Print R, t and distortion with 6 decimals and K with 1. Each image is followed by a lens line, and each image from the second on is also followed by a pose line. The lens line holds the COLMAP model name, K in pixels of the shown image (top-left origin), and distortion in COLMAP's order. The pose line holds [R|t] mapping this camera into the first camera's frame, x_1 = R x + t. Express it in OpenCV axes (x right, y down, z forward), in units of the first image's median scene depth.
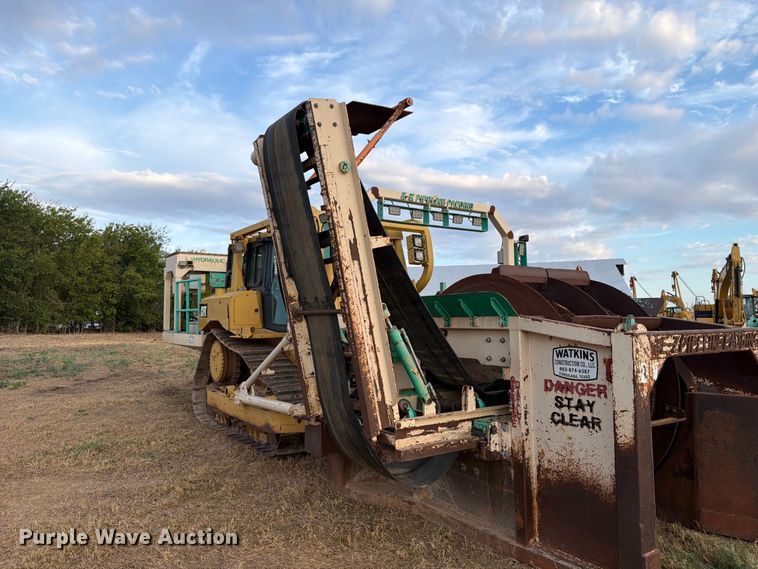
lens RADIAL K [[543.9, 0, 379.4], [0, 543.9, 281.5], [0, 0, 1]] dist [0.053374, -0.066631]
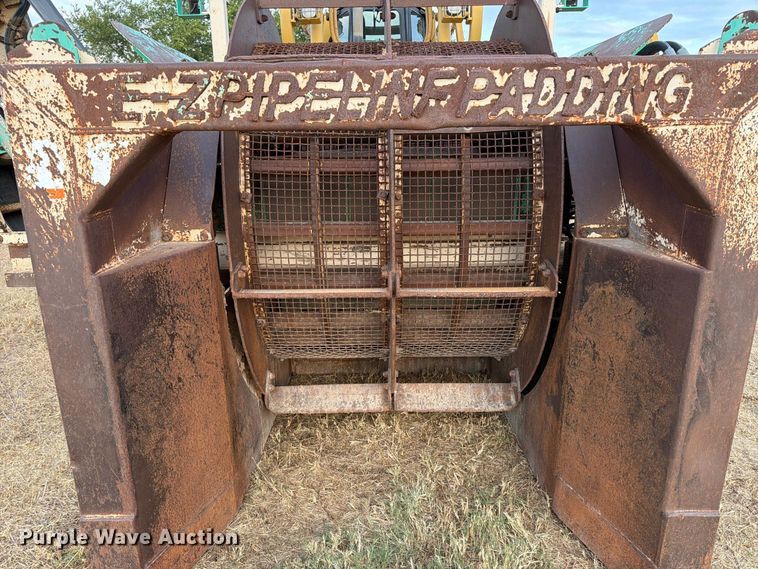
lens RADIAL K [[543.9, 0, 377.5], [0, 543.9, 288.6], [0, 0, 1]] dist [0.053374, -0.066631]
pose [[0.824604, 0.139563, -0.548225, 0.509042], [0.047266, 0.948706, 0.312607, 0.074271], [0.563733, -0.283690, 0.775710, 0.429622]]
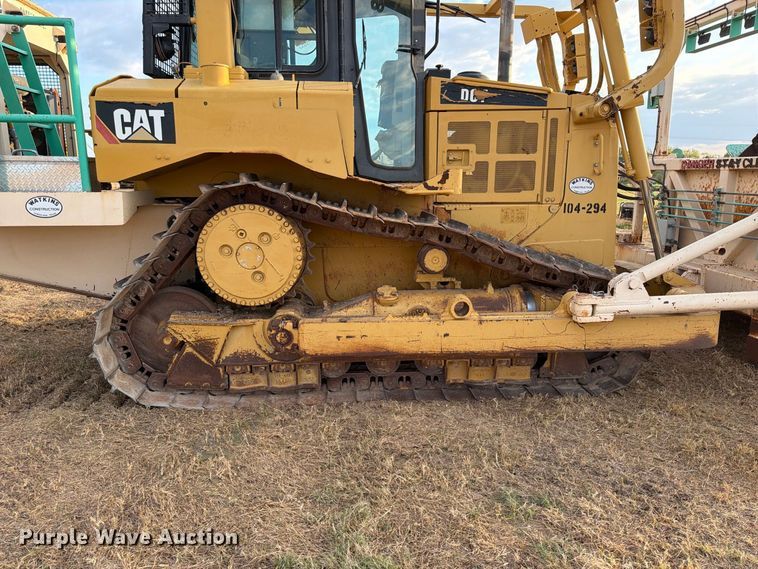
lens RADIAL K [[545.4, 0, 384.7], [0, 545.4, 289.5], [0, 0, 1]] dist [0.060412, -0.073017]
pose [[0.495660, -0.174396, 0.850827, -0.887004], [-0.064014, 0.969633, 0.236040, 0.099502], [-0.866154, -0.171460, 0.469444, 1.056673]]
